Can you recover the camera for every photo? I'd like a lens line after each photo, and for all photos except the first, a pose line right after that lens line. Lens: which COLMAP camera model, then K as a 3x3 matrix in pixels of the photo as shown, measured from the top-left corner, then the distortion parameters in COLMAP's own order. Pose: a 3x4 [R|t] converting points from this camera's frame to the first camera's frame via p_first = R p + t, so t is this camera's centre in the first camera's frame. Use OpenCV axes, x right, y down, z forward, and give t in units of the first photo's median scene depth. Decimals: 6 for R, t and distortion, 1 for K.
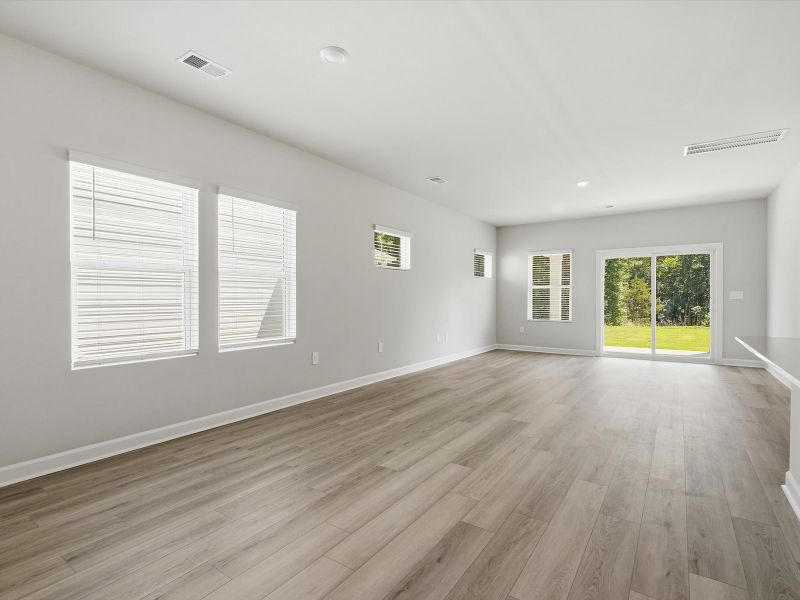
lens RADIAL K [[398.6, 0, 403.3], [0, 398.6, 301.5], [0, 0, 1]] dist [-0.005570, -0.001782]
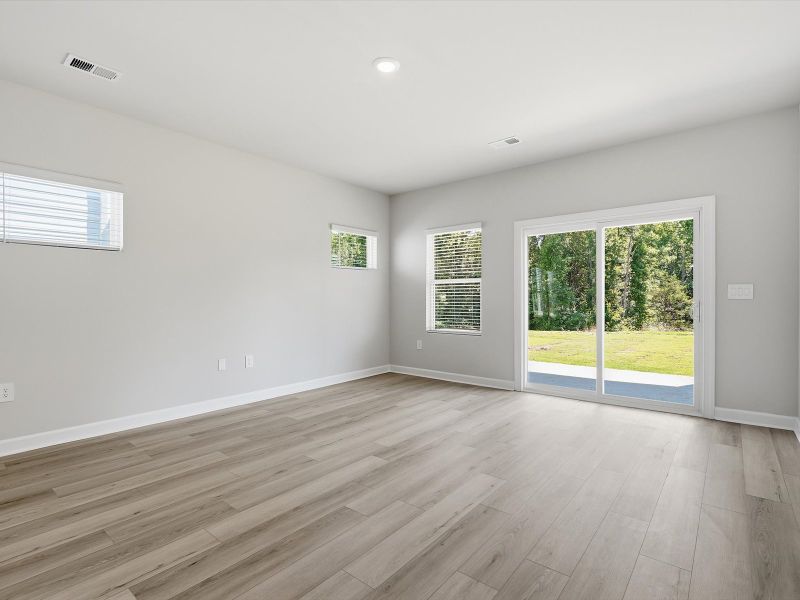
lens RADIAL K [[398.6, 0, 403.3], [0, 398.6, 301.5], [0, 0, 1]] dist [-0.005570, -0.001782]
pose [[0.996640, -0.003890, -0.081811, 0.673489], [0.003727, 0.999991, -0.002141, -0.004119], [0.081818, 0.001829, 0.996646, 0.669162]]
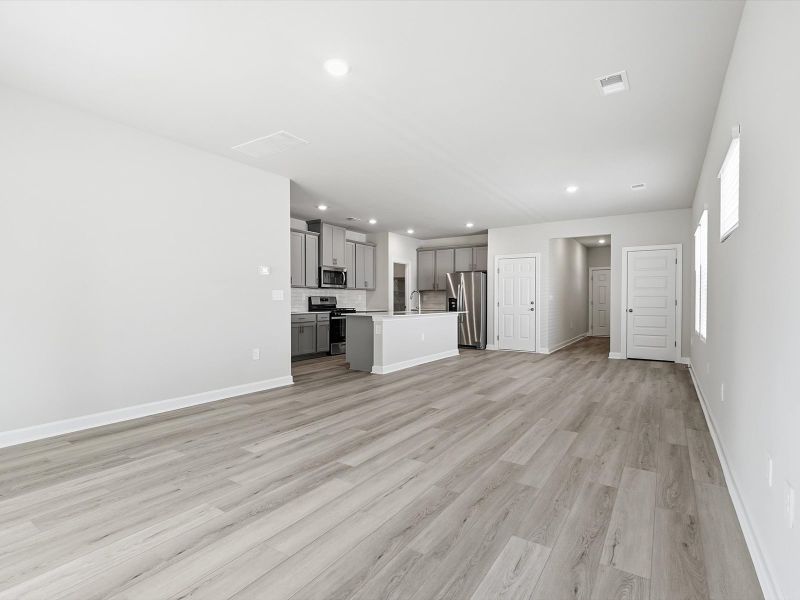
lens RADIAL K [[398.6, 0, 403.3], [0, 398.6, 301.5], [0, 0, 1]] dist [-0.005570, -0.001782]
pose [[-0.999761, -0.001199, -0.021851, 0.497738], [-0.001449, 0.999934, 0.011412, -0.013811], [0.021836, 0.011441, -0.999696, 1.989804]]
